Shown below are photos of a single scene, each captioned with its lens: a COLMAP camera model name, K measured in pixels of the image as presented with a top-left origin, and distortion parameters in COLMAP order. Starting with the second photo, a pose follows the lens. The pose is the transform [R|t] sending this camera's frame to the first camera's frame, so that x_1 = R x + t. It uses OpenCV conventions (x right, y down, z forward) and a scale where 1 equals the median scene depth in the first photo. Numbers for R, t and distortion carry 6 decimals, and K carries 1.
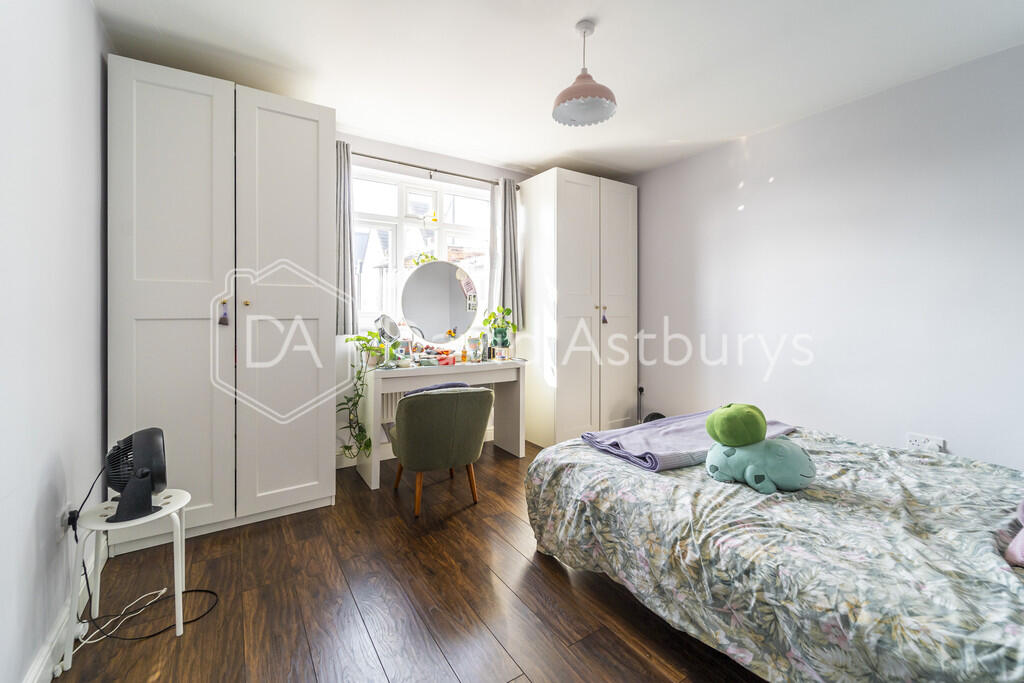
lens RADIAL K [[427.3, 0, 512.8], [0, 427.3, 305.3], [0, 0, 1]] dist [0.007768, -0.002572]
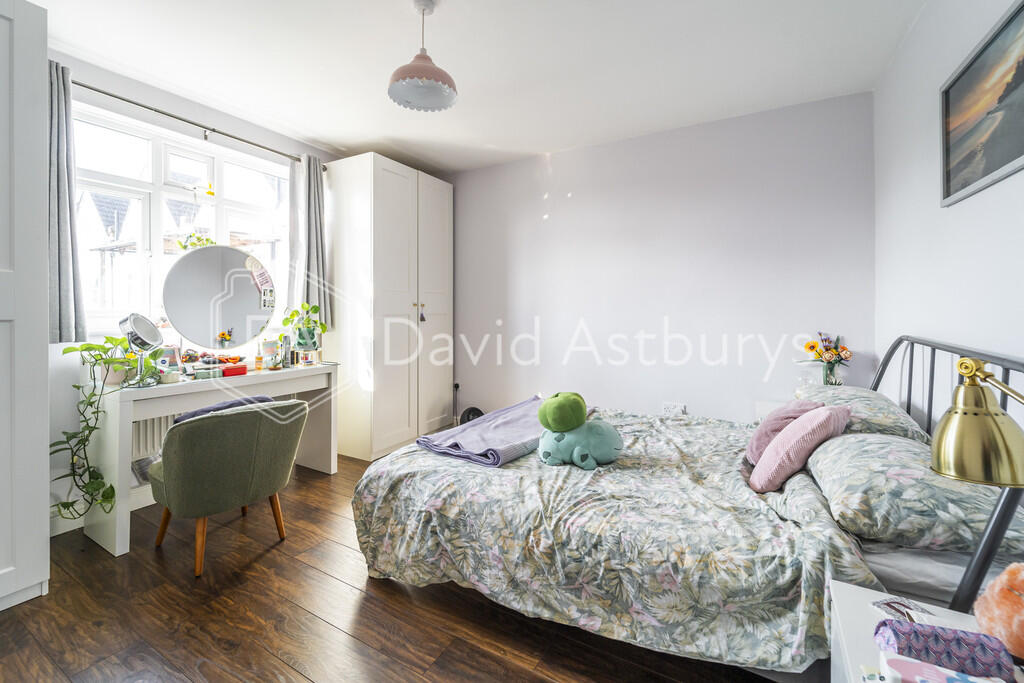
lens RADIAL K [[427.3, 0, 512.8], [0, 427.3, 305.3], [0, 0, 1]] dist [0.007768, -0.002572]
pose [[0.890854, 0.002892, 0.454280, -0.082116], [-0.005728, 0.999972, 0.004866, 0.000843], [-0.454253, -0.006937, 0.890846, 0.070552]]
